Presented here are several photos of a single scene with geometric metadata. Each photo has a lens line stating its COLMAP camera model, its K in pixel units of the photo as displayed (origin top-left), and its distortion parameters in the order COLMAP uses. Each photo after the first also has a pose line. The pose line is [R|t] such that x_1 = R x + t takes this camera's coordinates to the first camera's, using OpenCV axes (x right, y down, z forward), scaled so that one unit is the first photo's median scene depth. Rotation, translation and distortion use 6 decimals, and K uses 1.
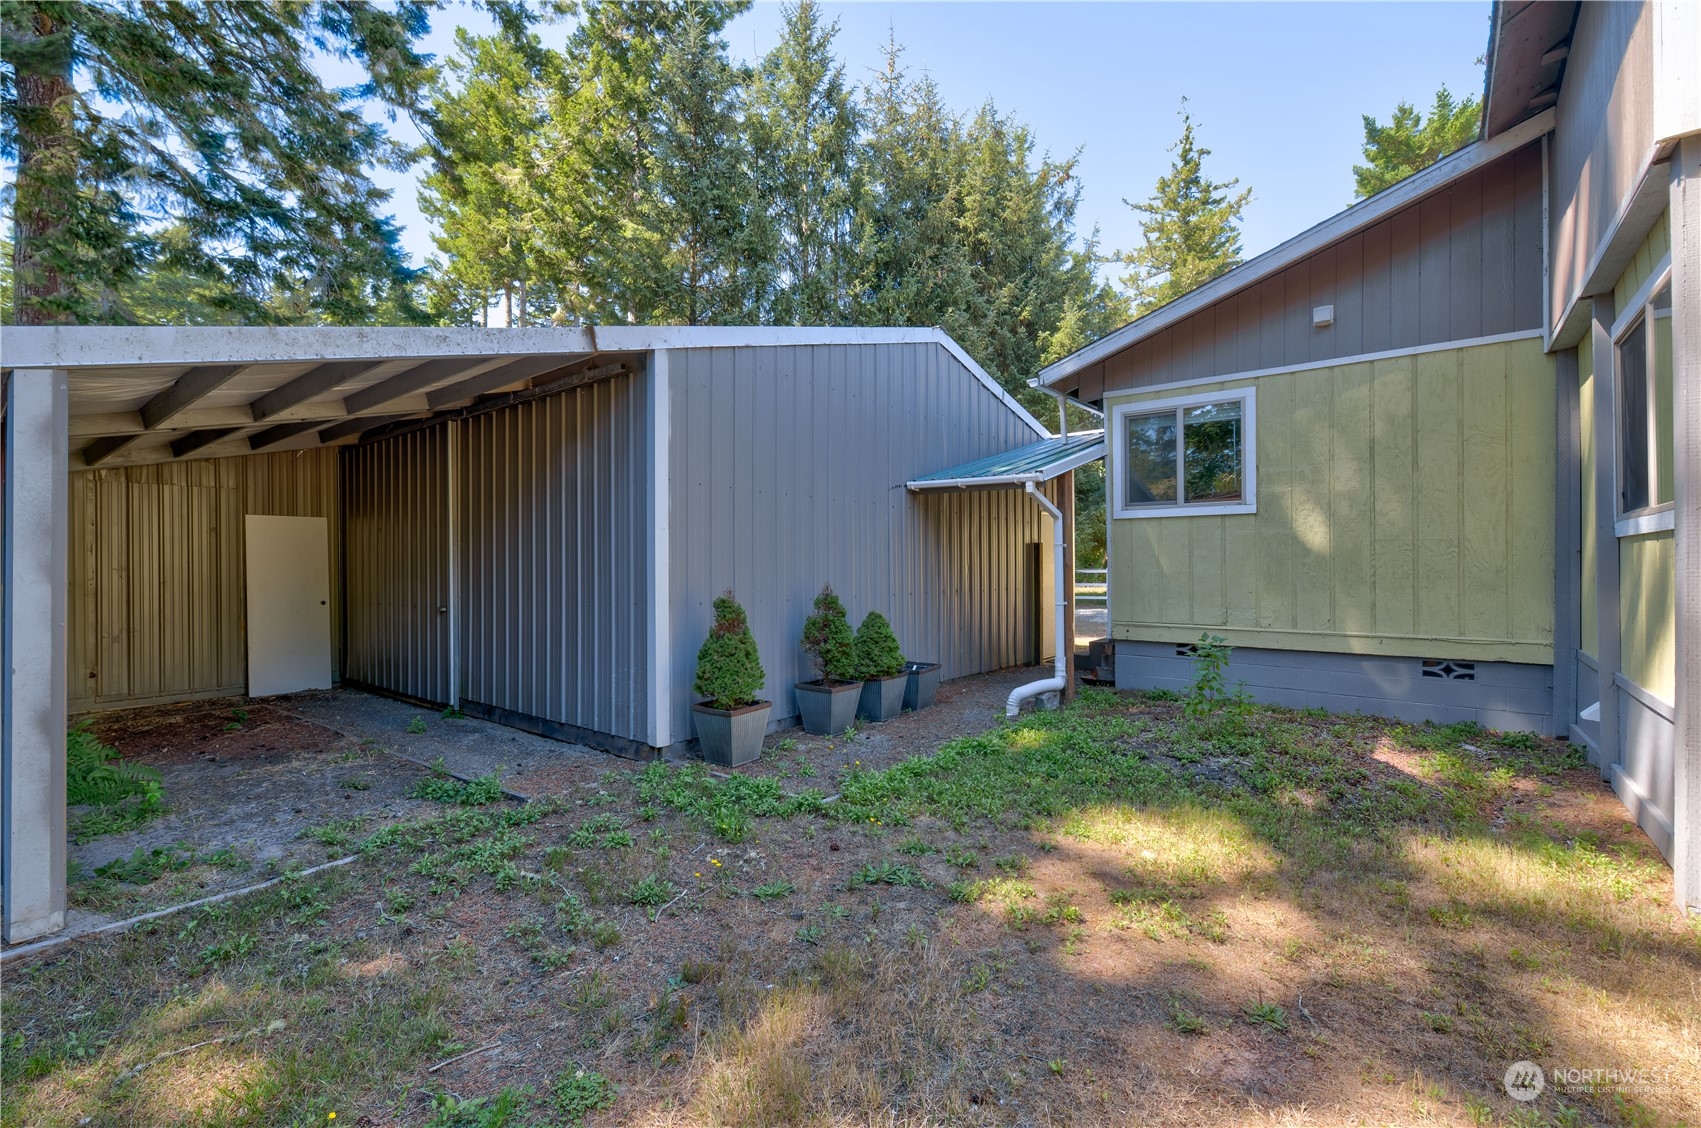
lens RADIAL K [[726.2, 0, 855.1], [0, 726.2, 564.0], [0, 0, 1]] dist [0.001626, 0.000352]
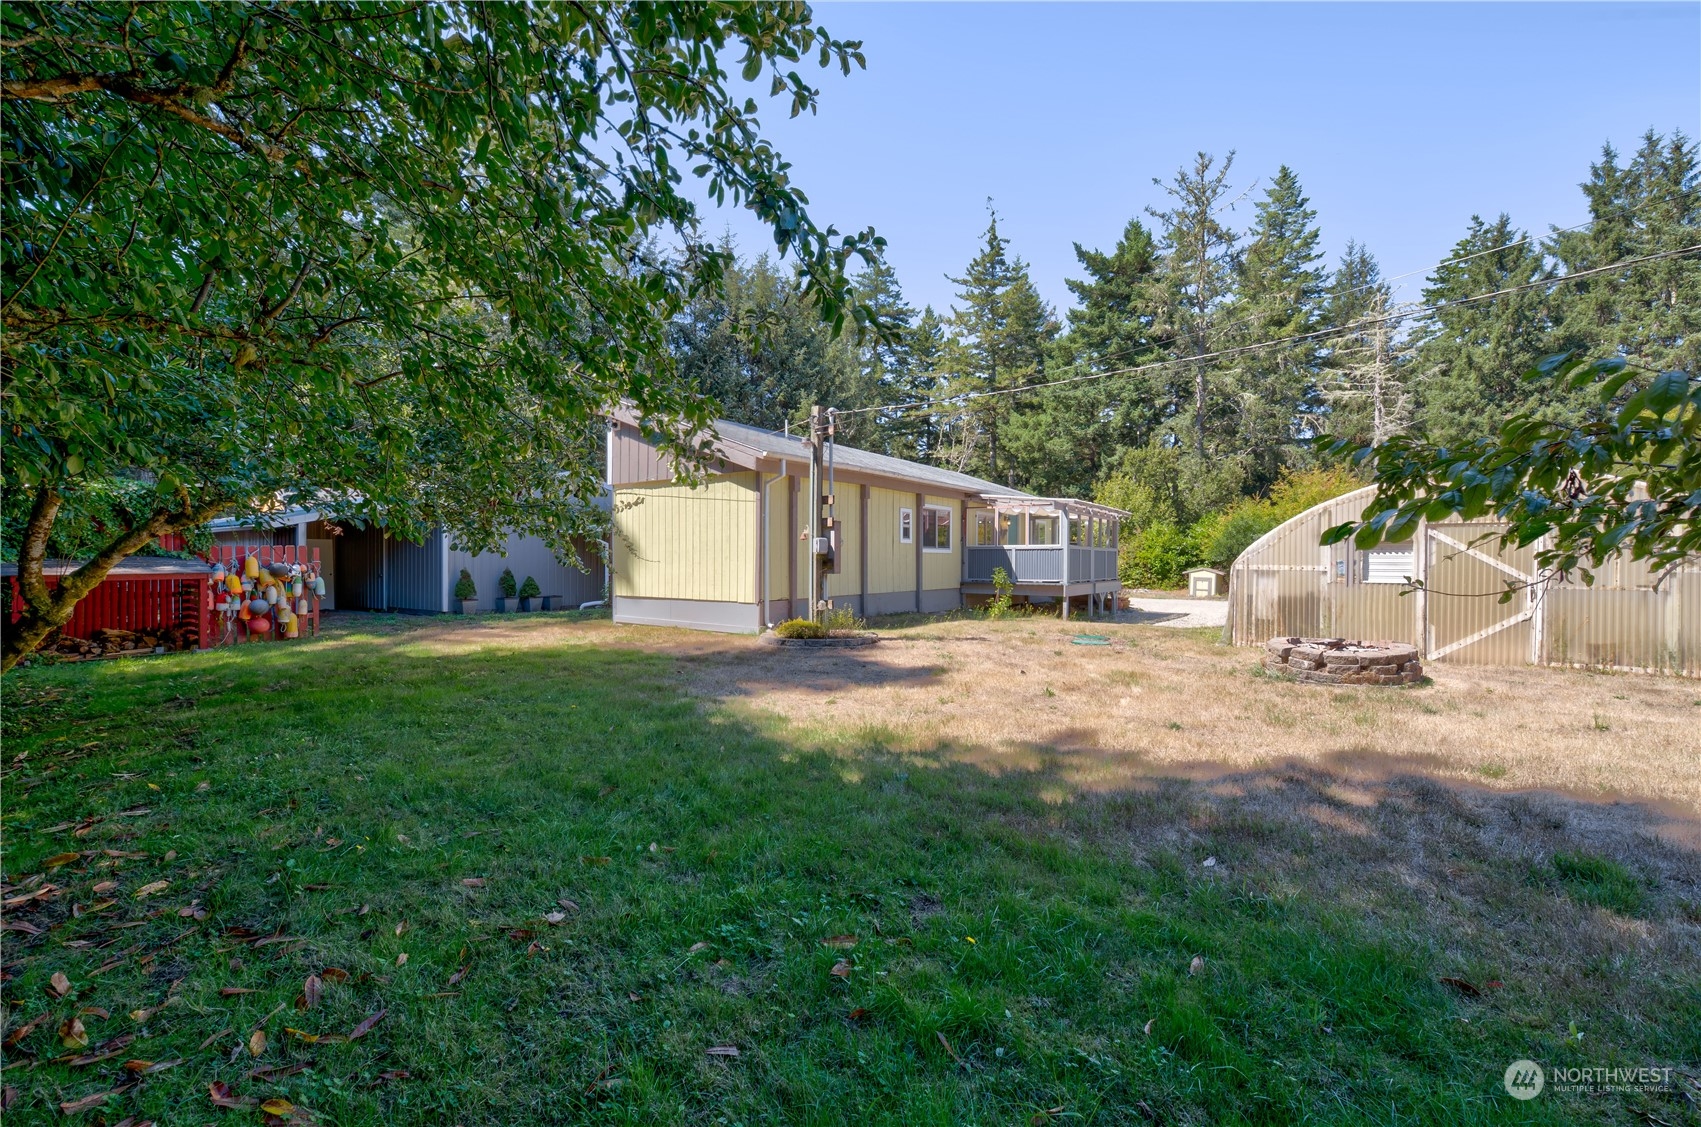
lens RADIAL K [[726.2, 0, 855.1], [0, 726.2, 563.5], [0, 0, 1]] dist [0.001626, 0.000352]
pose [[0.997750, 0.007067, 0.066664, 0.559505], [-0.006940, 0.999974, -0.002138, 0.005029], [-0.066677, 0.001671, 0.997773, -0.998548]]
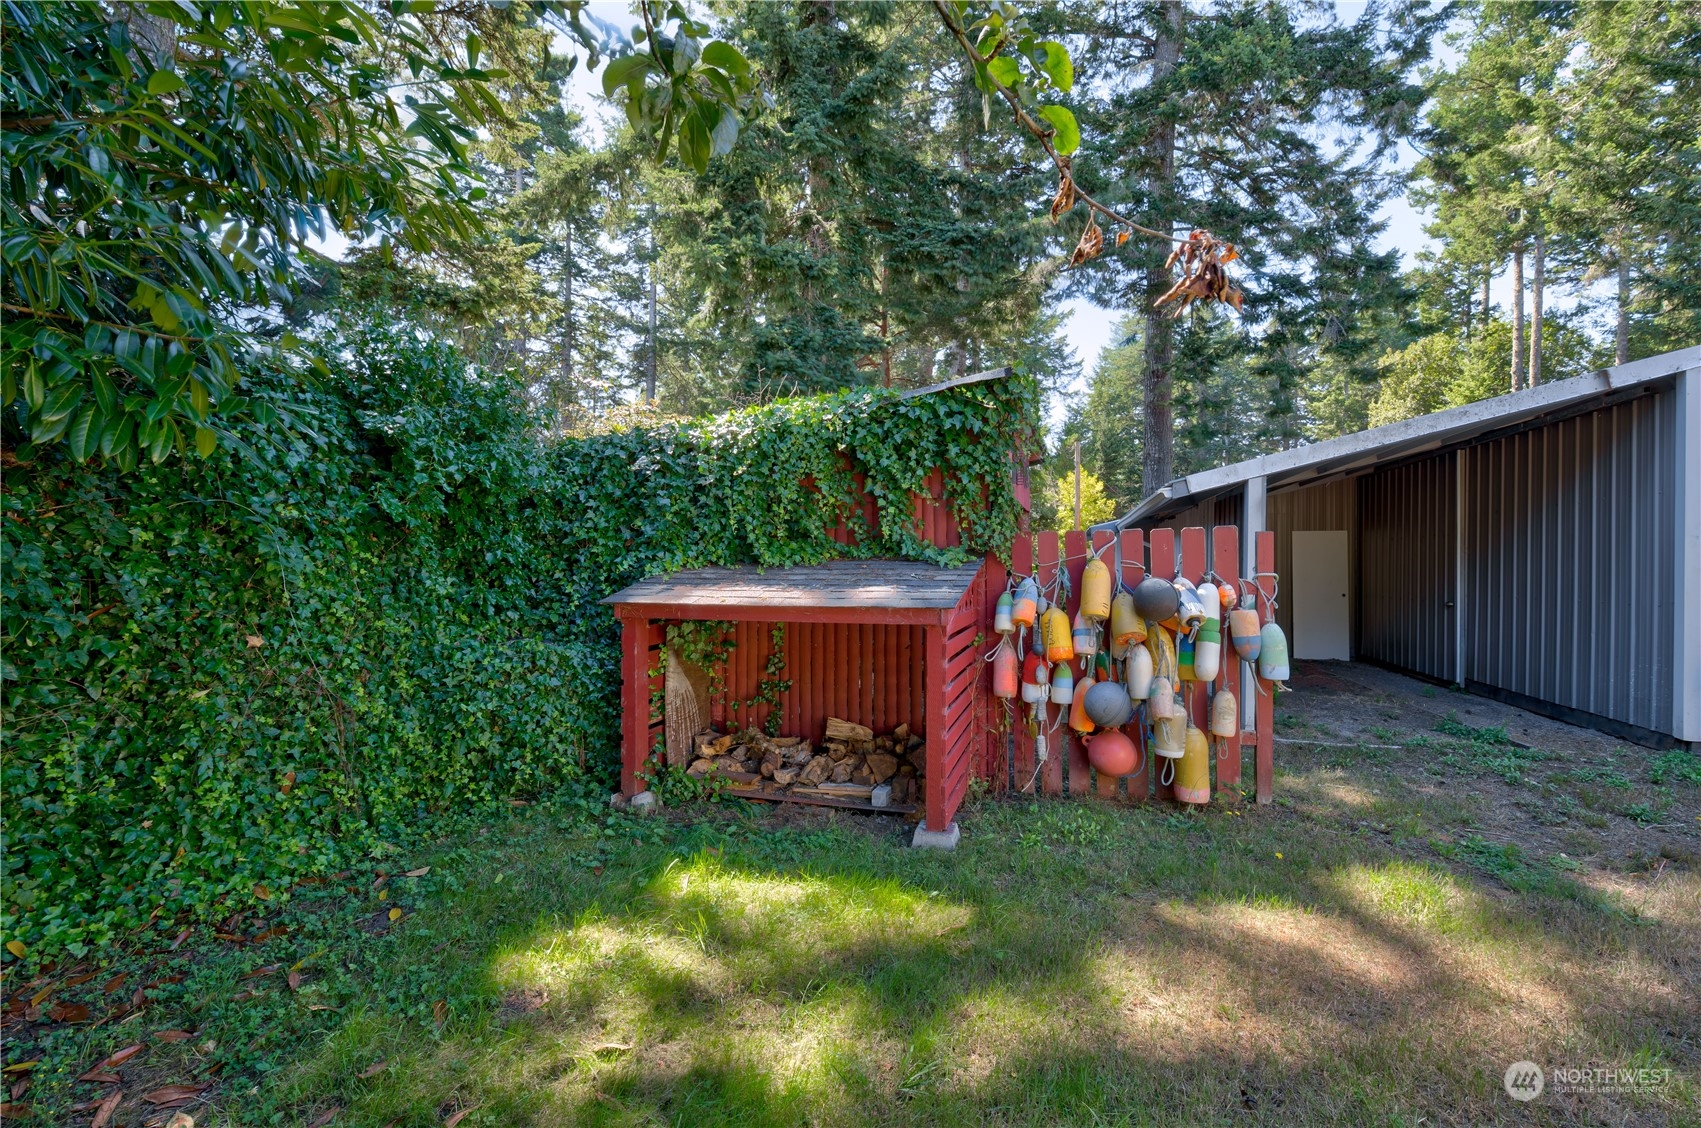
lens RADIAL K [[739.8, 0, 855.5], [0, 739.8, 559.2], [0, 0, 1]] dist [-0.001290, 0.003253]
pose [[0.388450, 0.005519, -0.921453, 0.103051], [-0.012933, 0.999916, 0.000536, 0.000097], [0.921379, 0.011709, 0.388488, -0.219662]]
